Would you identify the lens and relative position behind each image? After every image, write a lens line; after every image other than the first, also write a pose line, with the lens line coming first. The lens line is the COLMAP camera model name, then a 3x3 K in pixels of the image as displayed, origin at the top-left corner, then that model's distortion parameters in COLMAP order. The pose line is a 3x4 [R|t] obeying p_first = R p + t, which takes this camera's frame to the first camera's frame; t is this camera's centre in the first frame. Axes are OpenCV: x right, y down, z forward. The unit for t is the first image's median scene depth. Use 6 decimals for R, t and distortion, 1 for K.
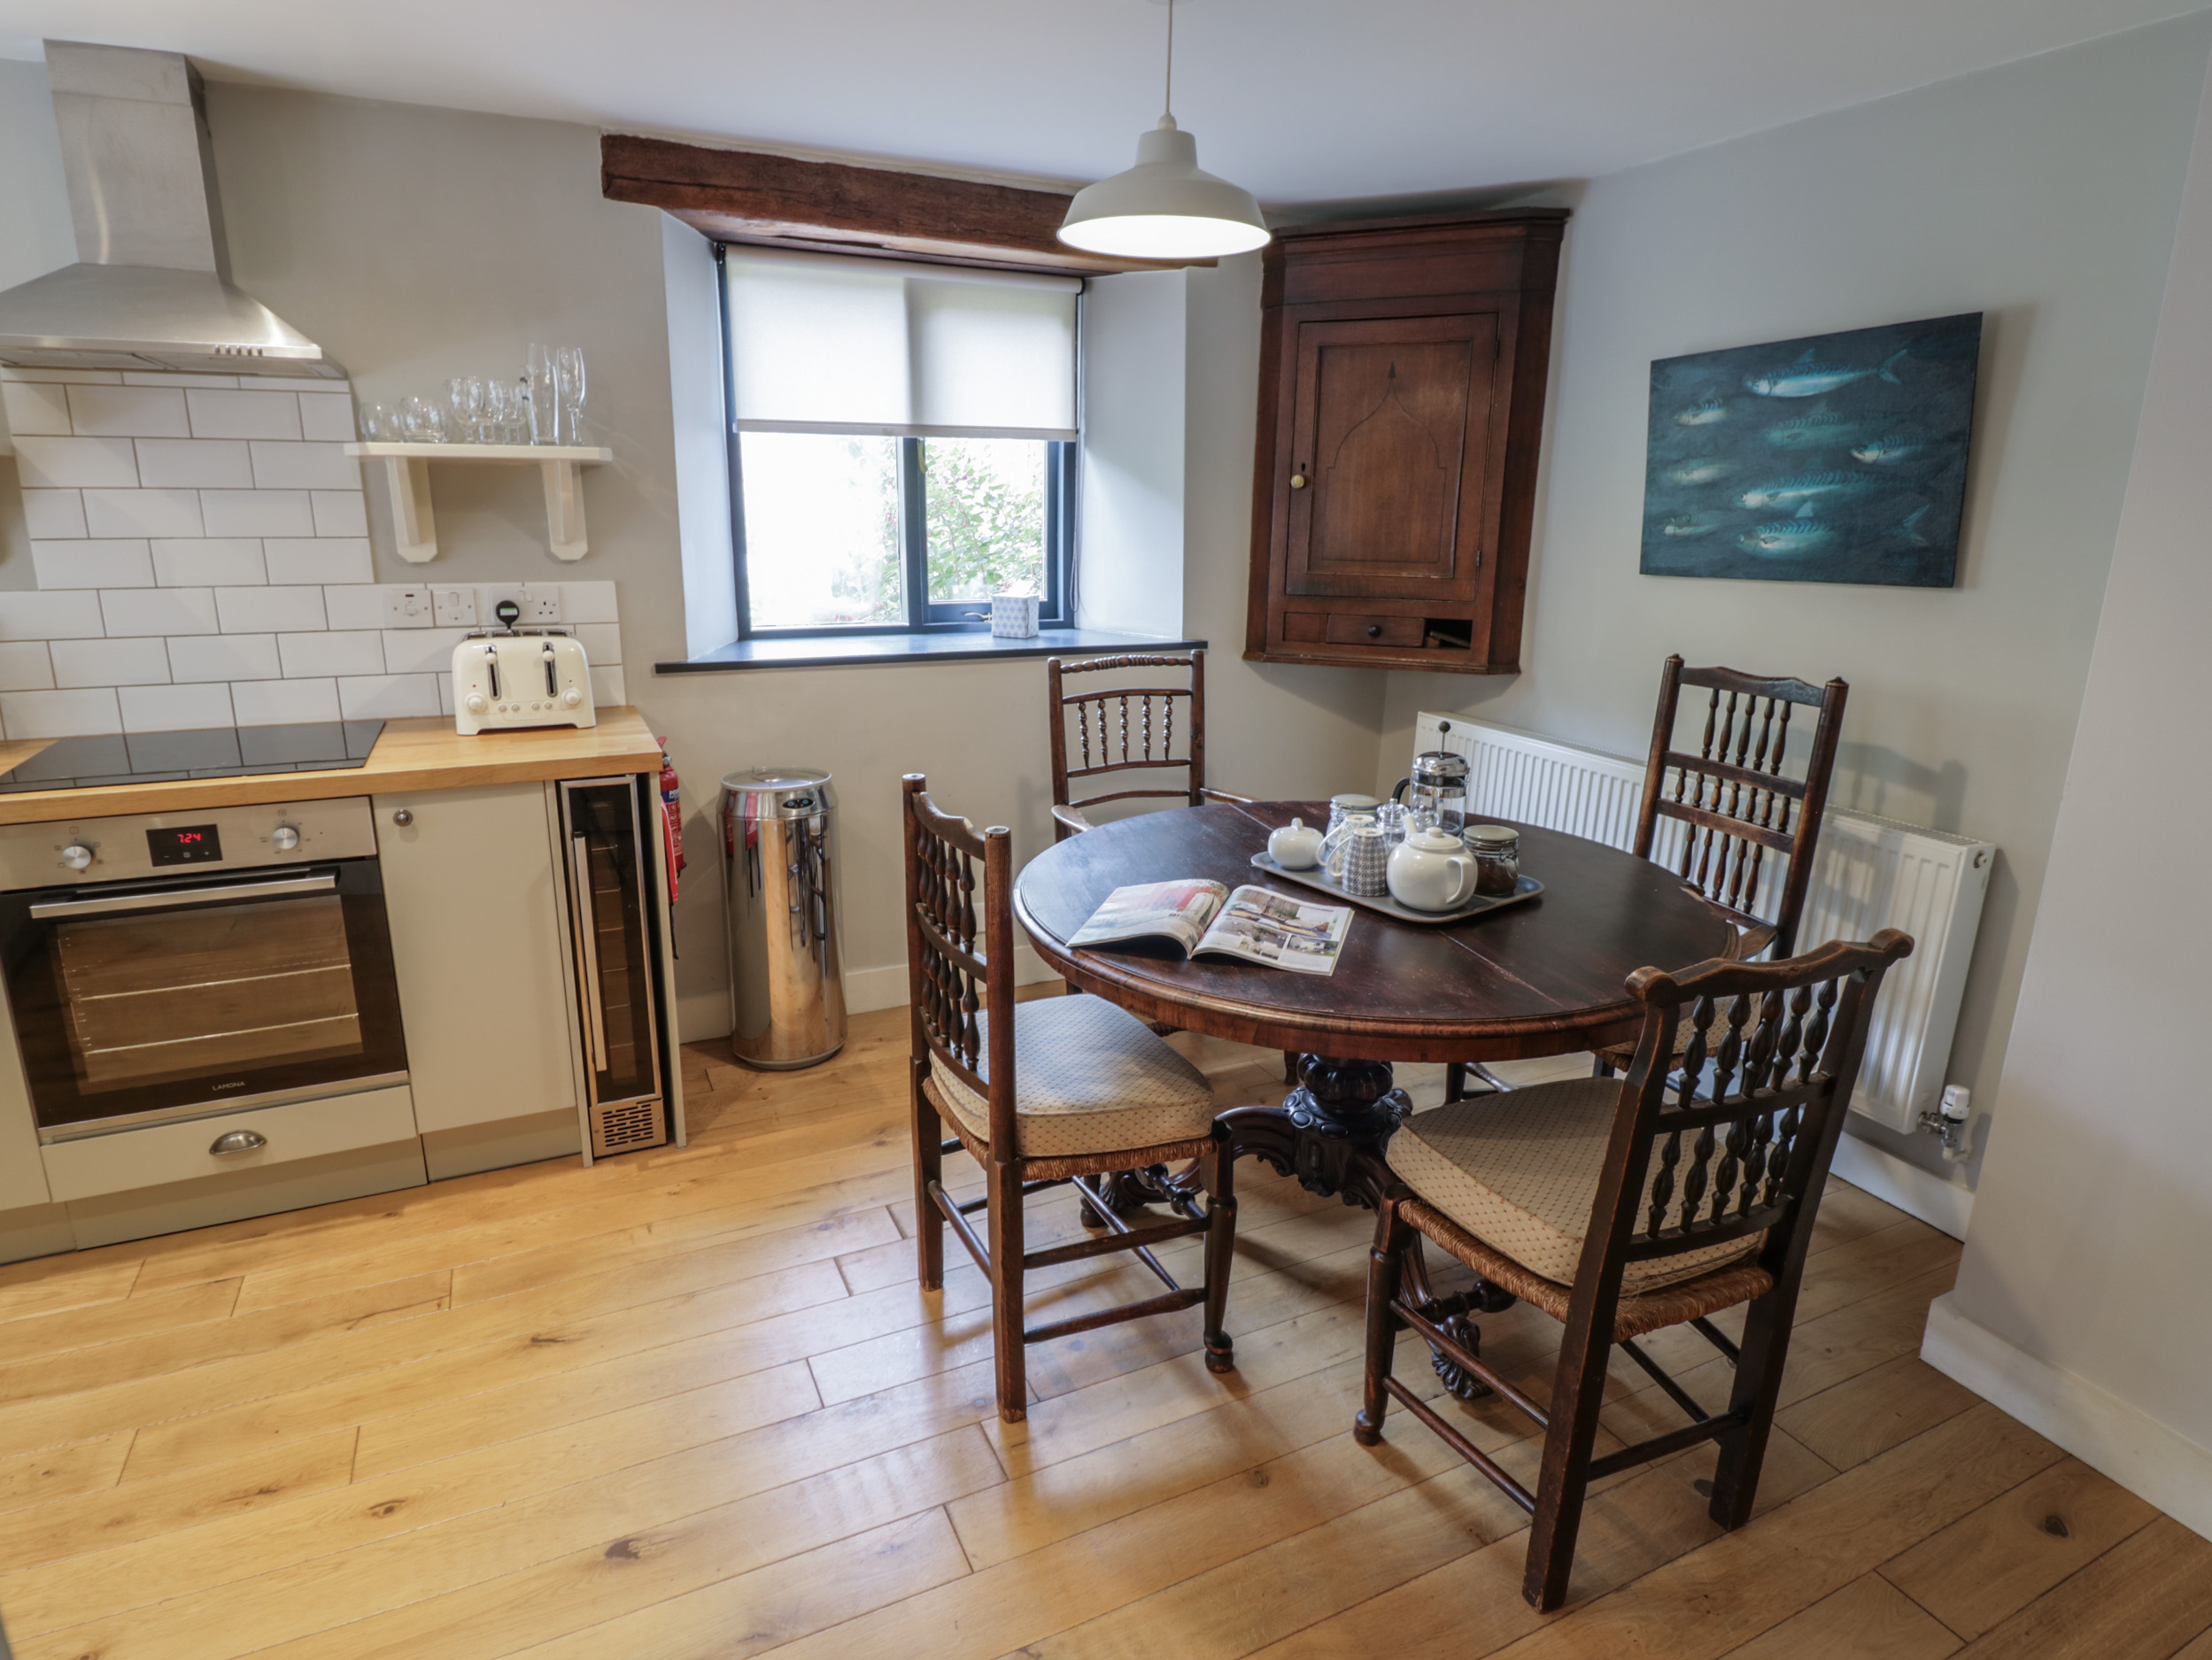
lens RADIAL K [[1206.3, 0, 1098.9], [0, 1206.3, 814.3], [0, 0, 1]] dist [-0.015720, 0.000522]
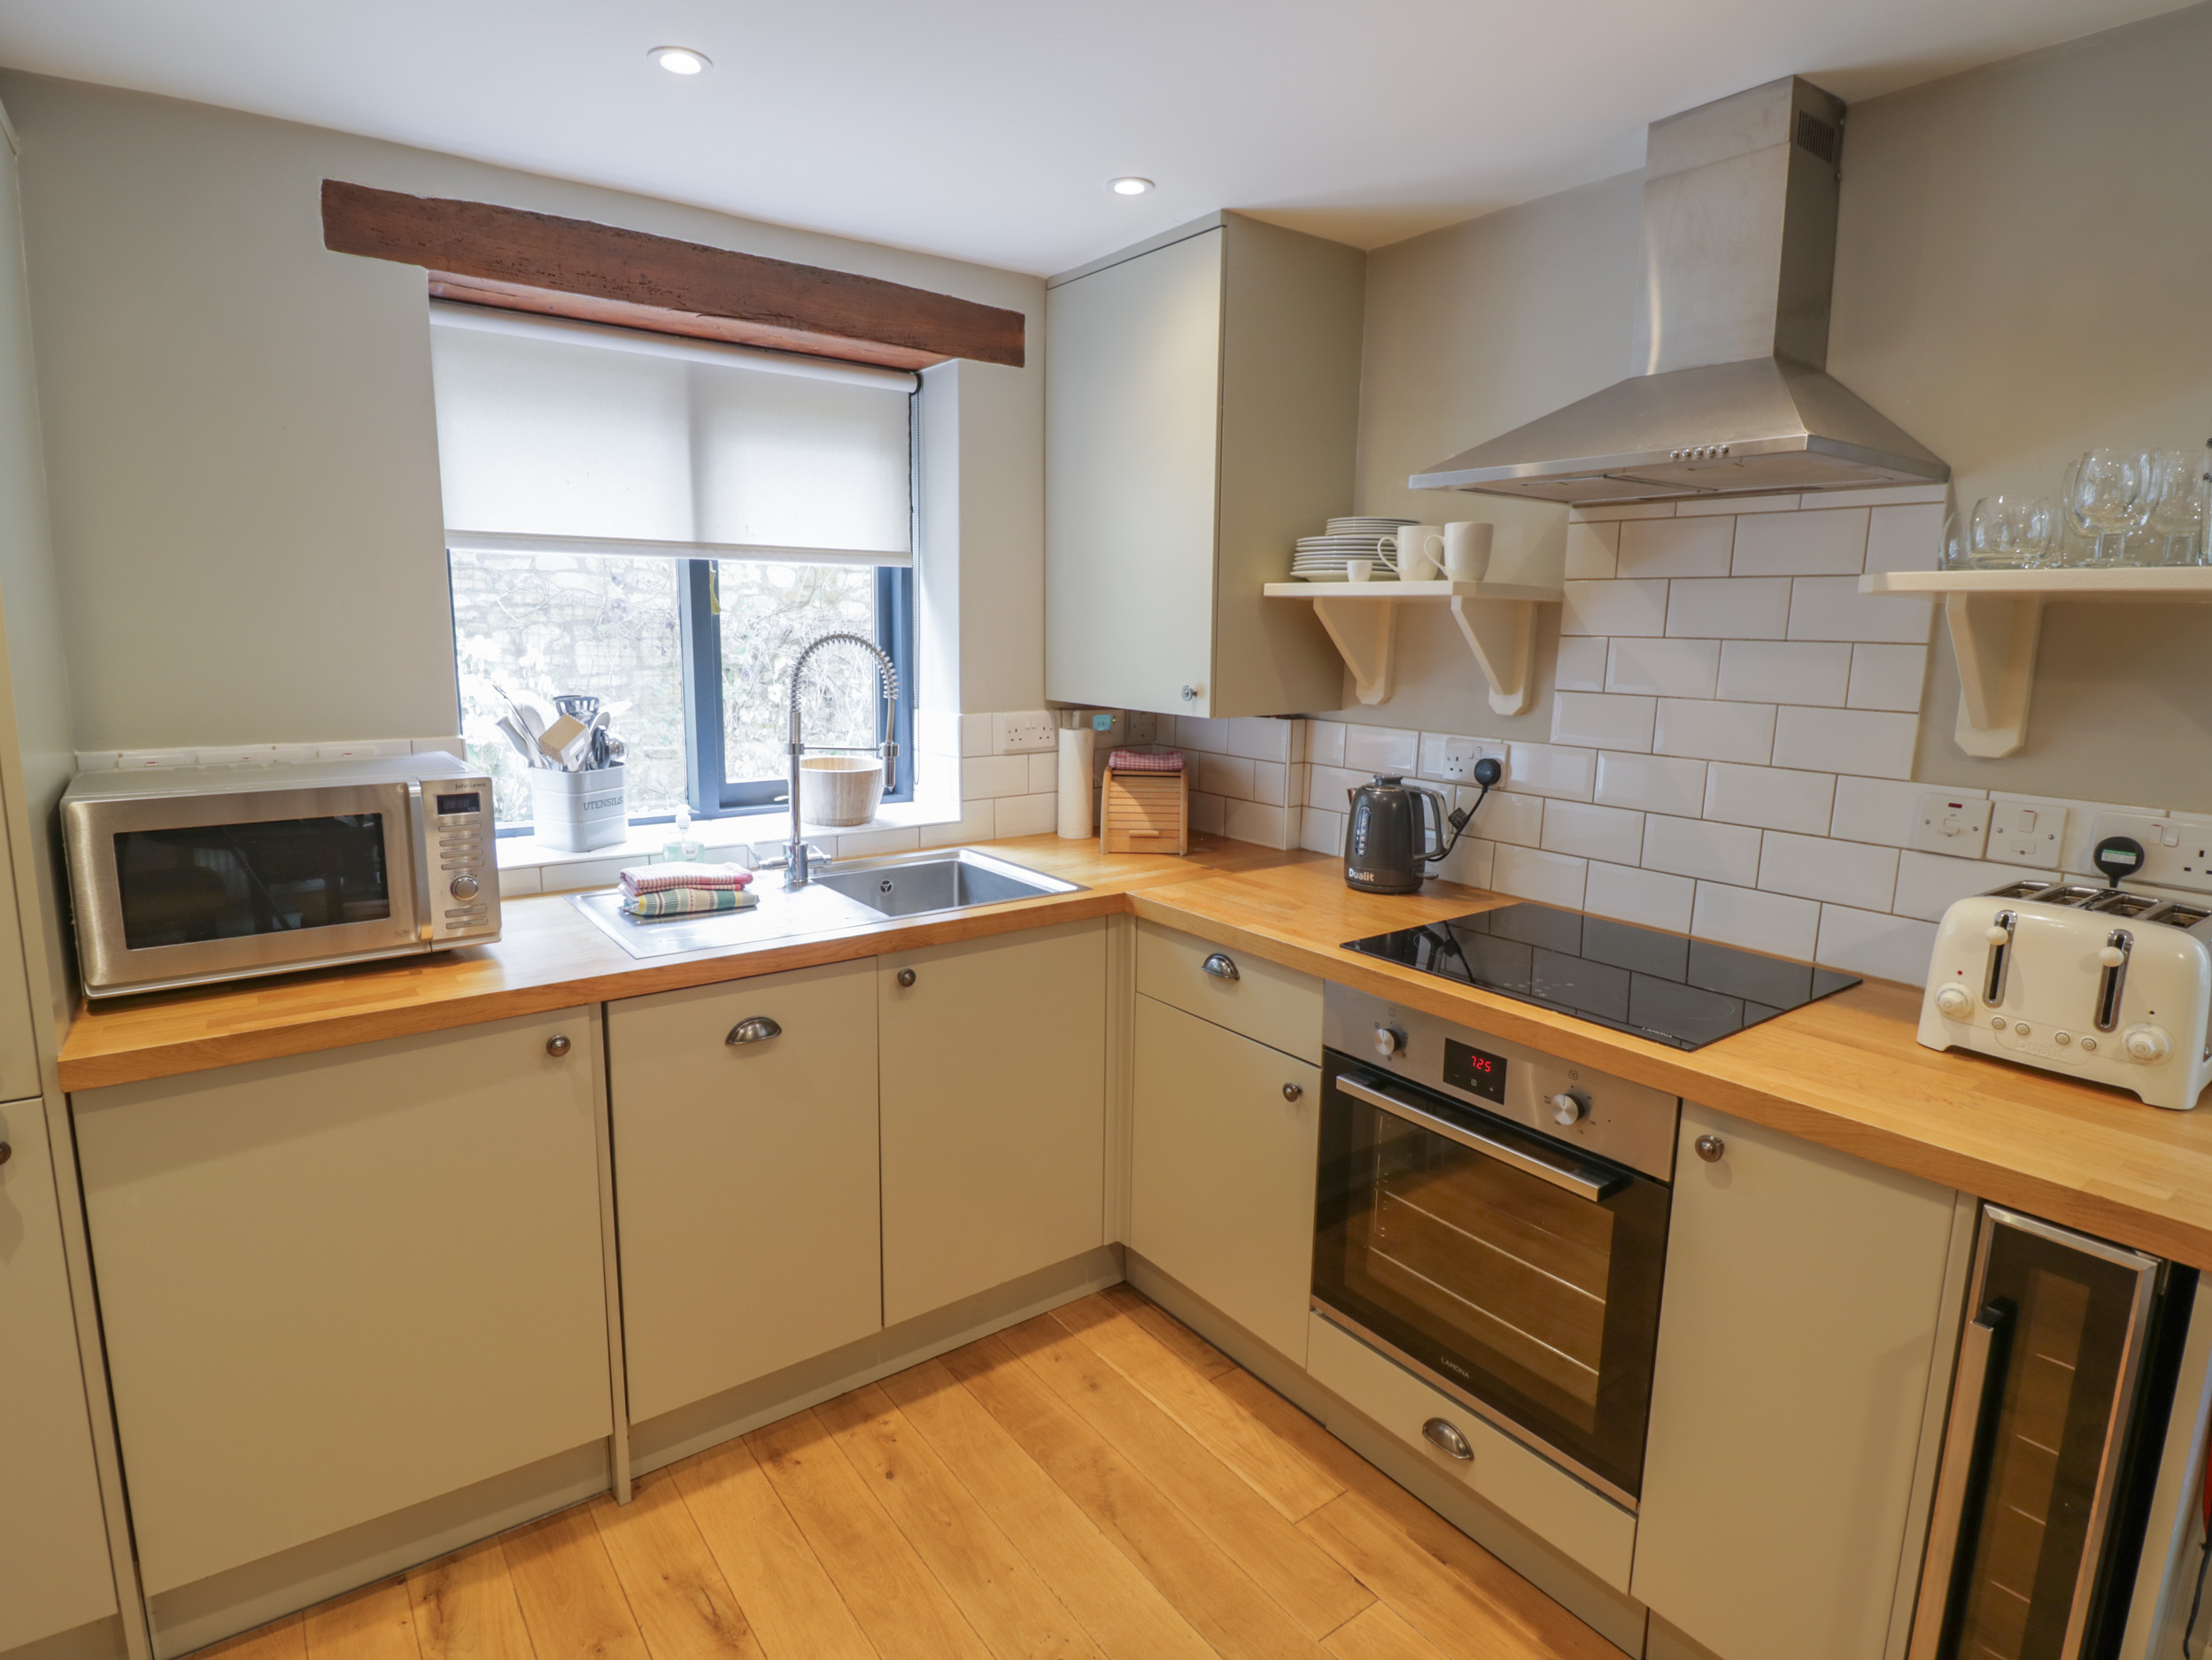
lens RADIAL K [[1208.9, 0, 1094.9], [0, 1208.9, 805.2], [0, 0, 1]] dist [0.004359, -0.013816]
pose [[0.186091, 0.141281, -0.972322, -0.036243], [-0.259179, 0.961616, 0.090122, -0.126098], [0.947732, 0.235234, 0.215565, 0.442559]]
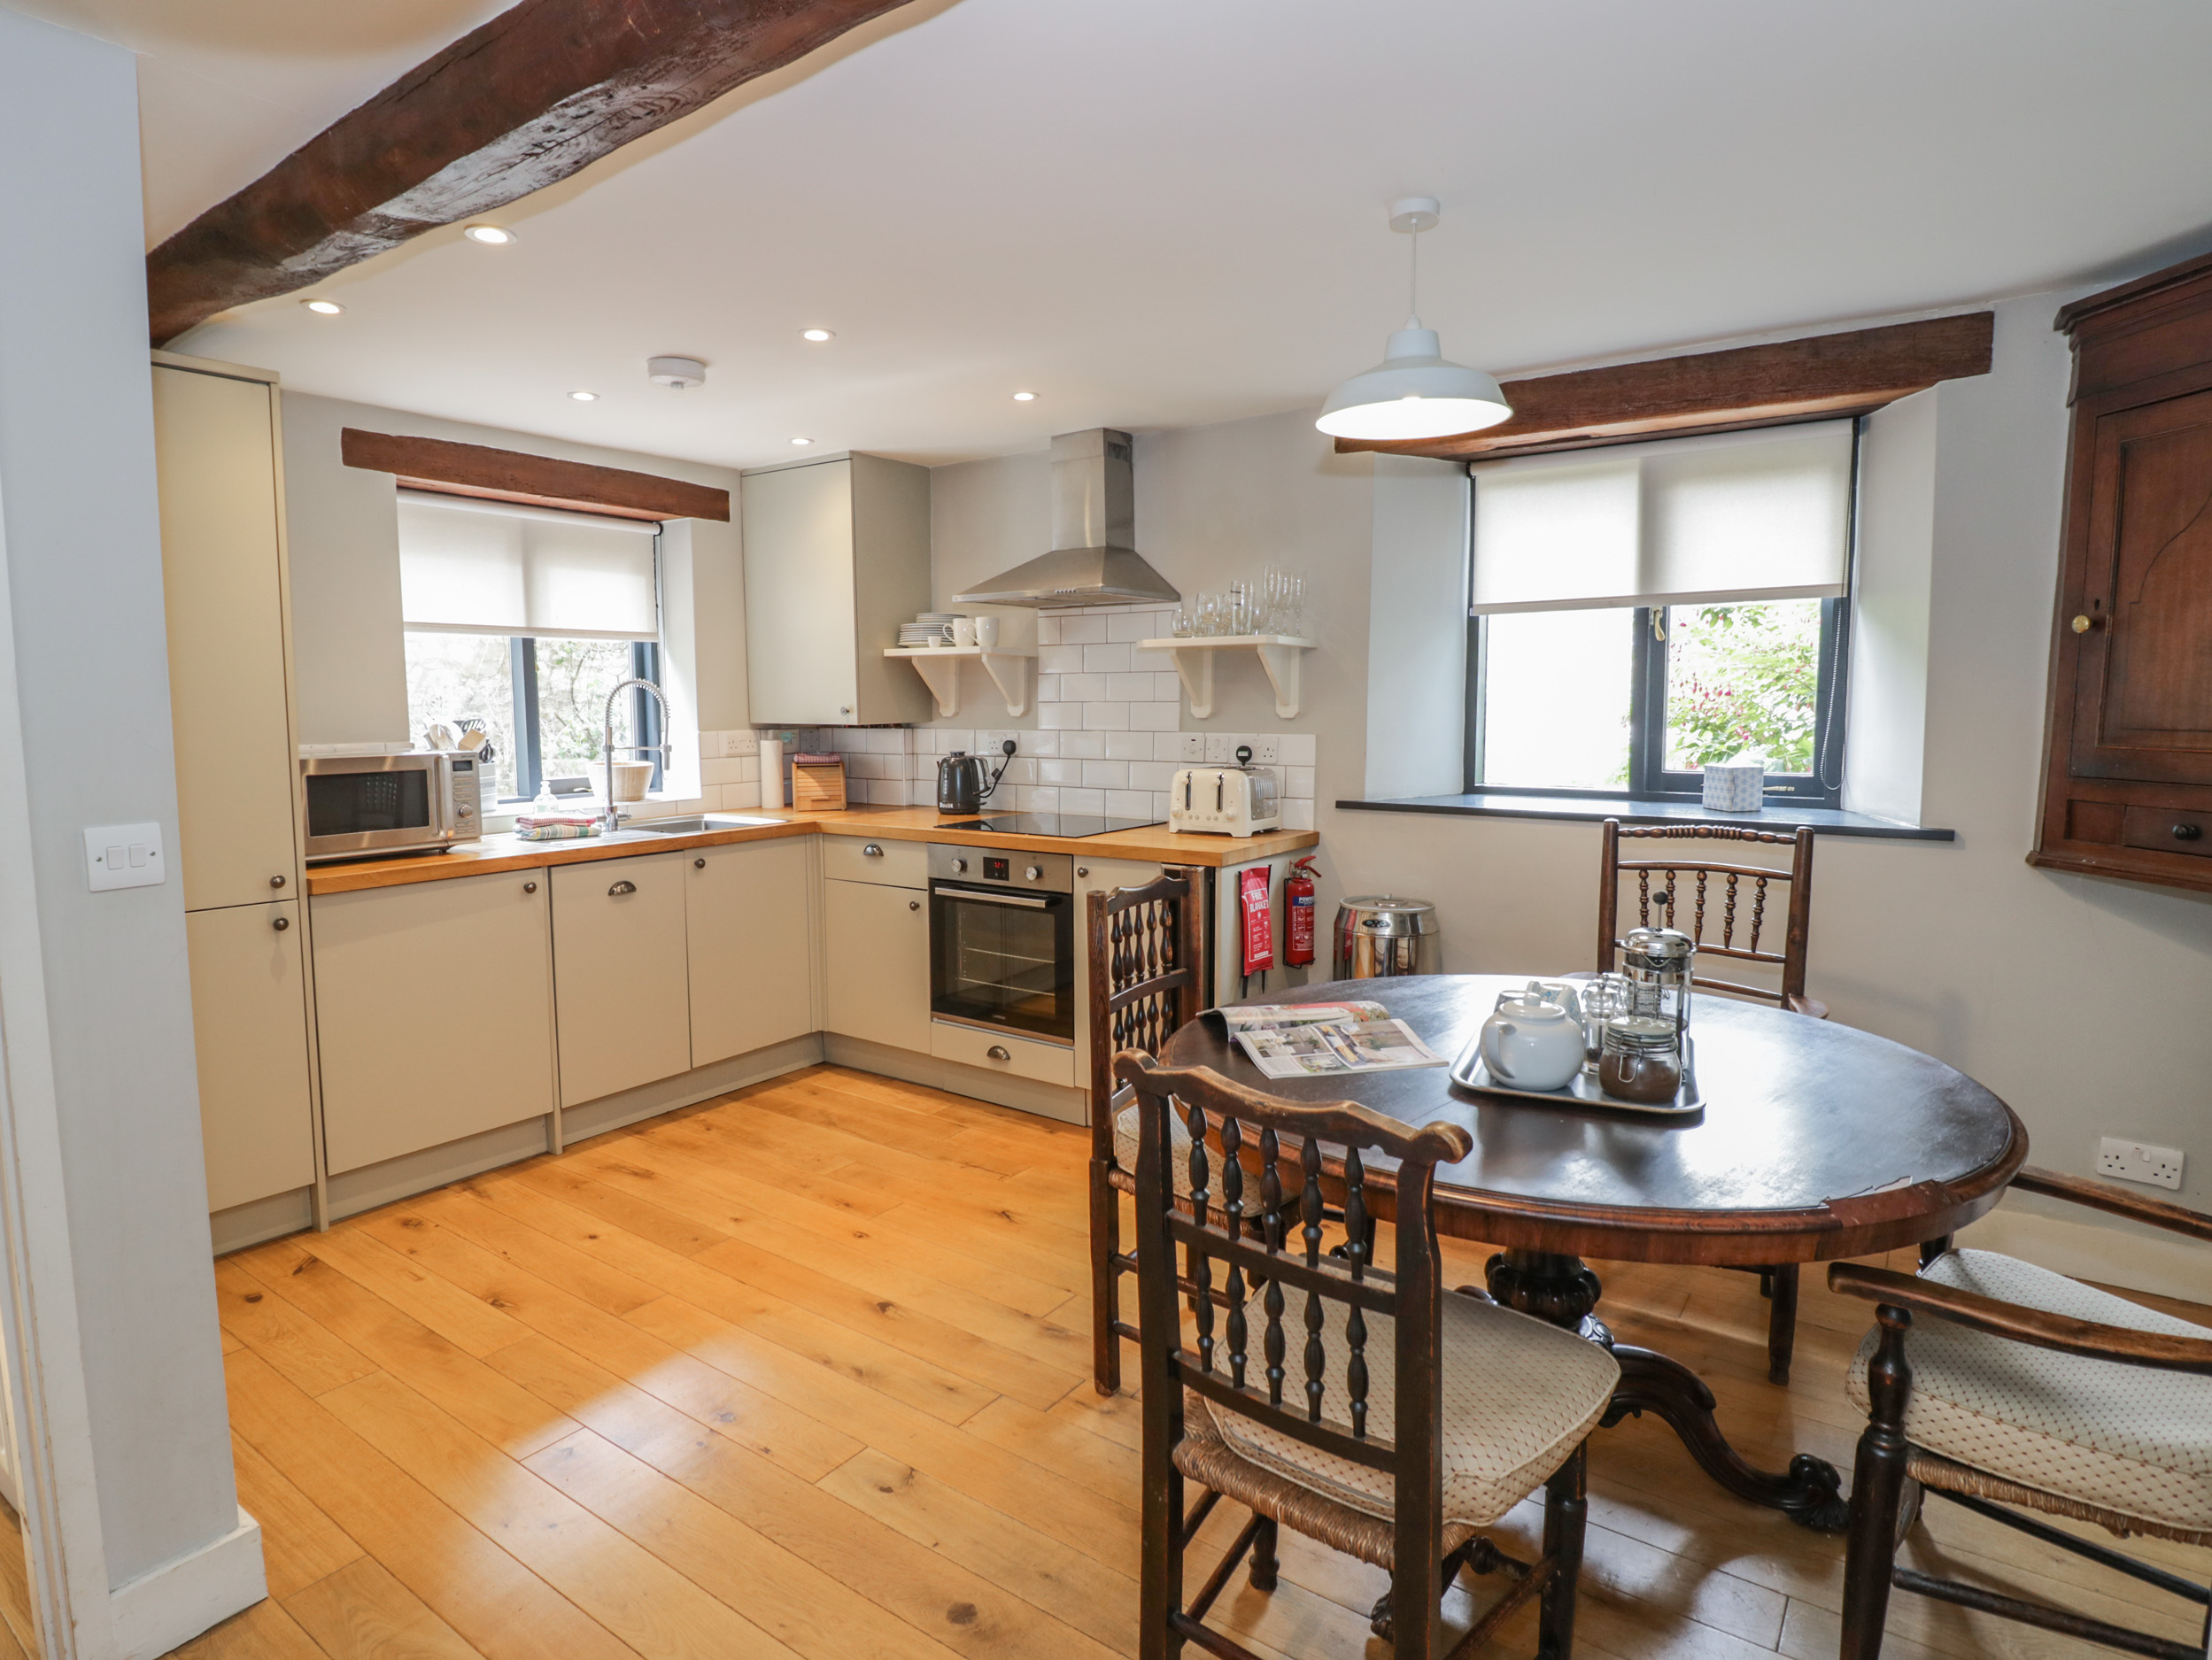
lens RADIAL K [[1208.9, 0, 1094.9], [0, 1208.9, 805.2], [0, 0, 1]] dist [0.004359, -0.013816]
pose [[0.481177, 0.063444, -0.874325, 0.691808], [-0.209193, 0.976873, -0.044243, -0.014019], [0.851297, 0.204191, 0.483321, 0.205560]]
